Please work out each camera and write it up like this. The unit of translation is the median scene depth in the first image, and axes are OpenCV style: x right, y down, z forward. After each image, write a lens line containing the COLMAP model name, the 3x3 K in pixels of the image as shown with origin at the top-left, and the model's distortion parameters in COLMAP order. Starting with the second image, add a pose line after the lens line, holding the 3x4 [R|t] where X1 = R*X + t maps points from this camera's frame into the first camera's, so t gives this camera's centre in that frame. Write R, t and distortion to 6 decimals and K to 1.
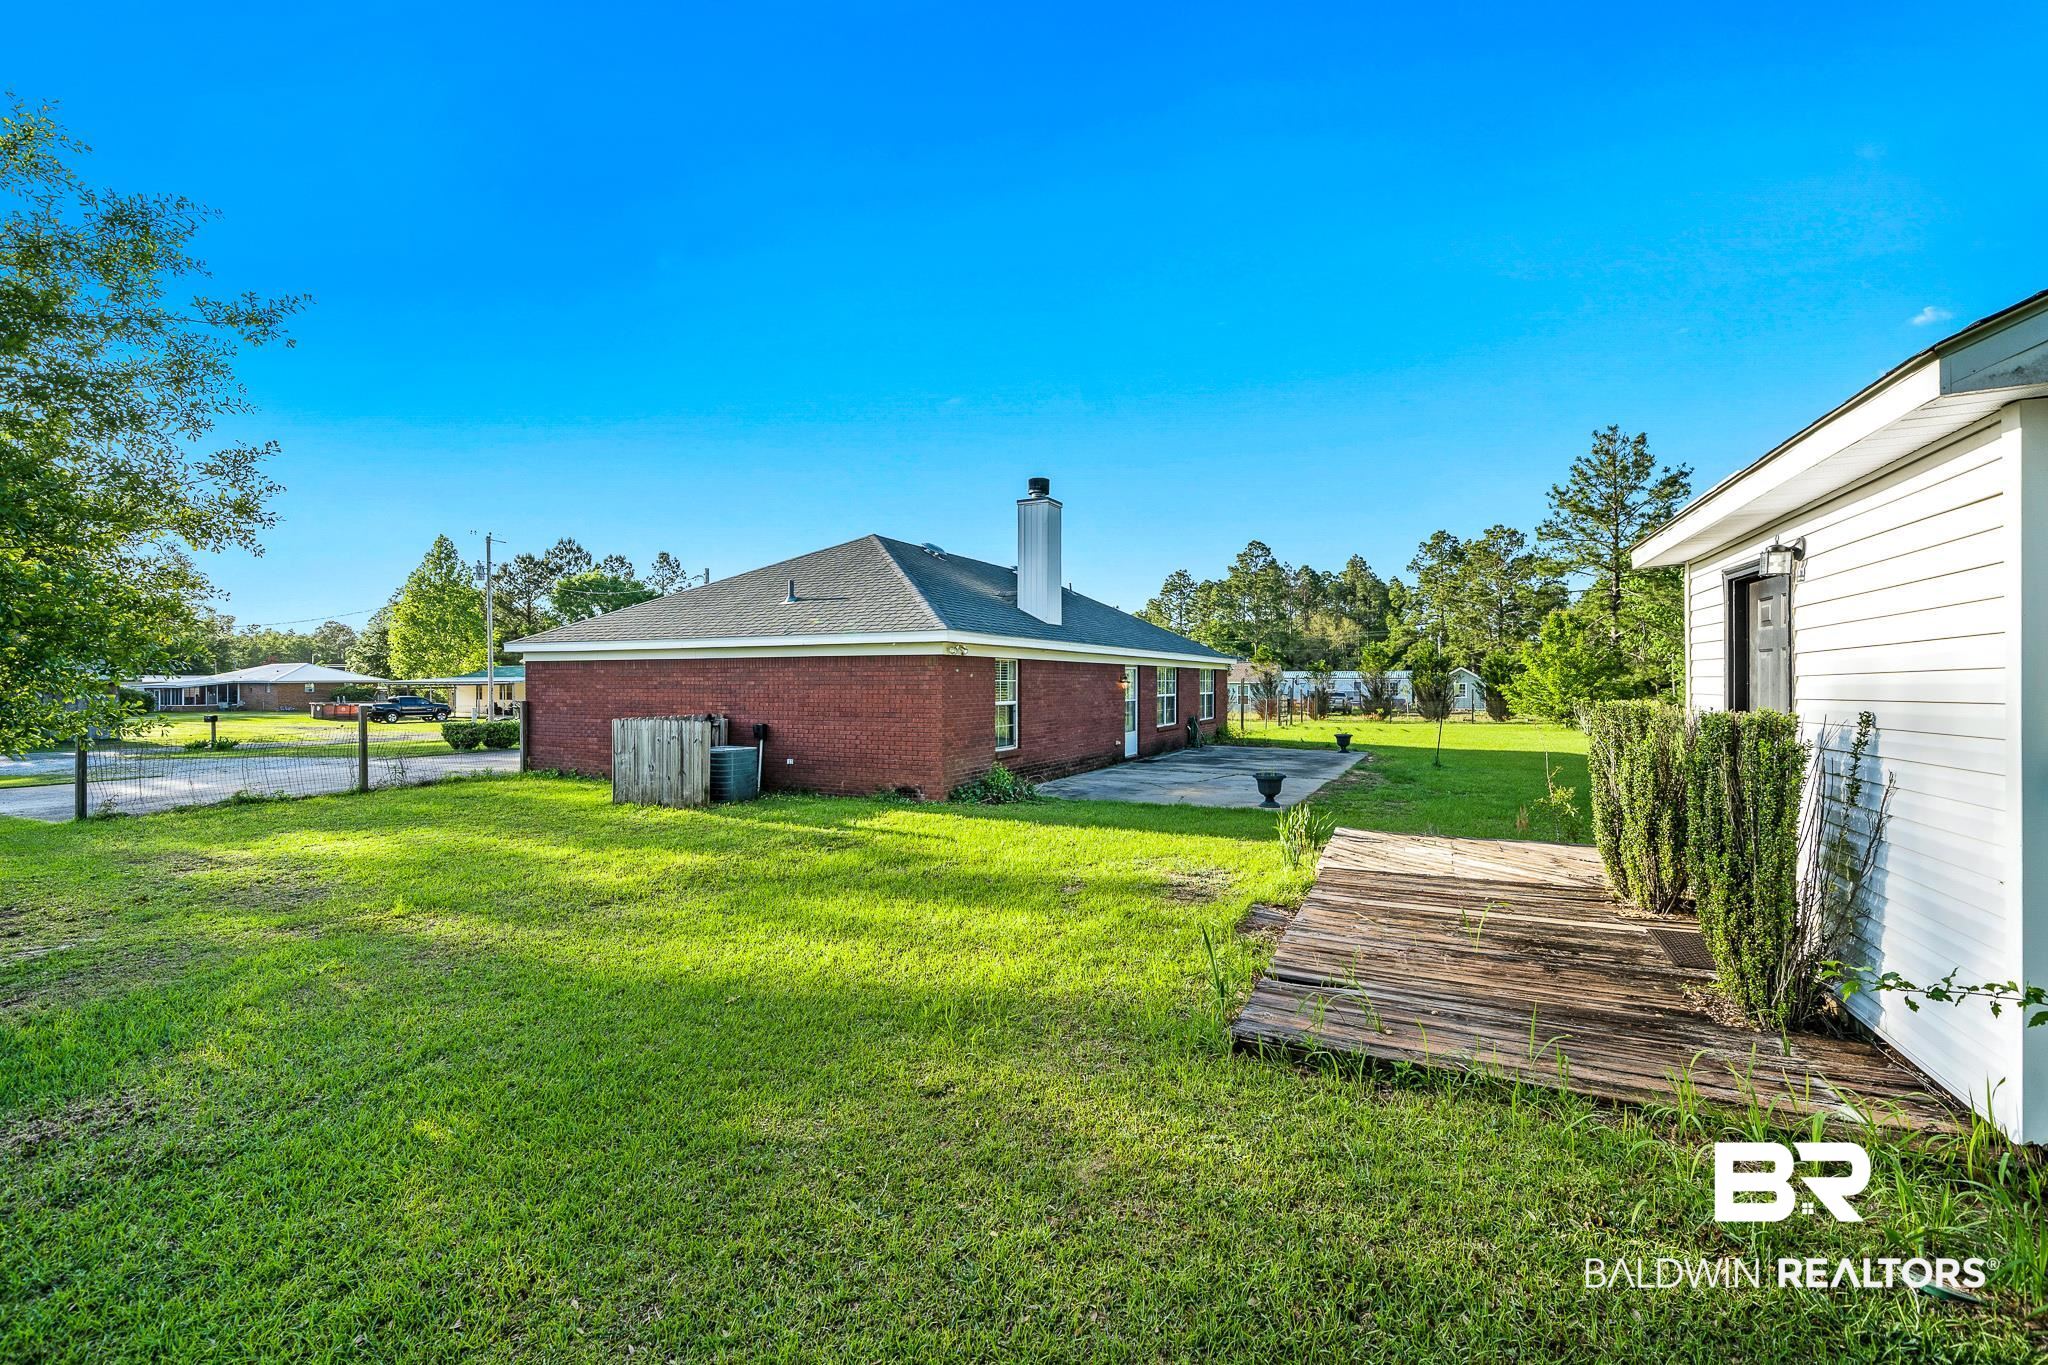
lens RADIAL K [[830.4, 0, 1023.6], [0, 830.4, 690.6], [0, 0, 1]] dist [0.002988, -0.000269]
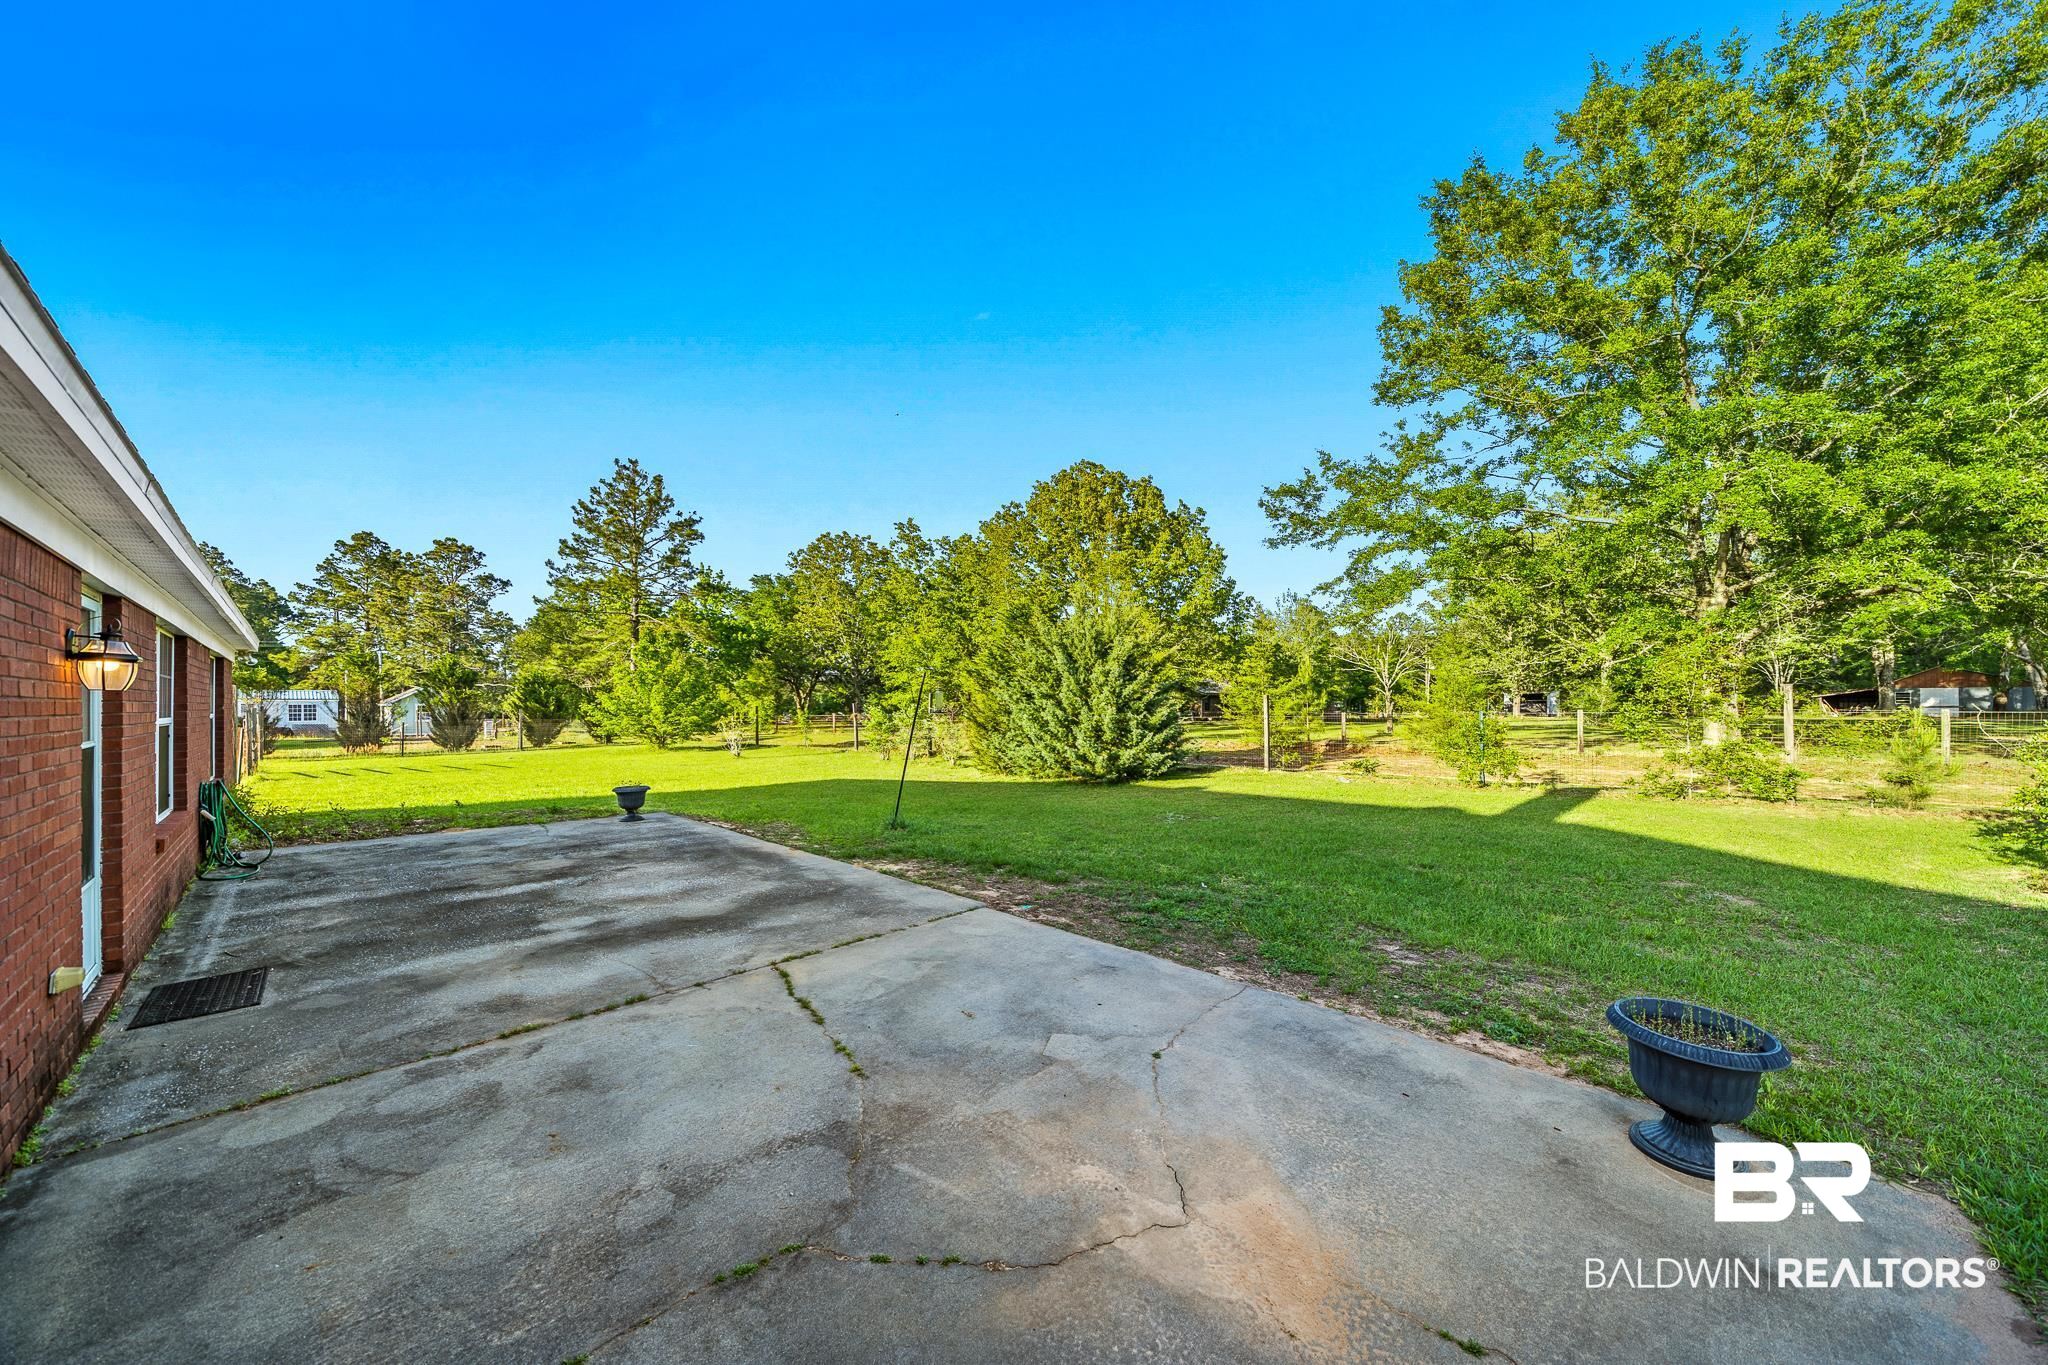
lens RADIAL K [[728.9, 0, 1019.6], [0, 728.9, 701.2], [0, 0, 1]] dist [-0.001885, -0.000024]
pose [[0.341682, 0.036108, 0.939122, 0.035142], [-0.020661, 0.999309, -0.030905, 0.001222], [-0.939588, -0.008844, 0.342192, 0.257170]]
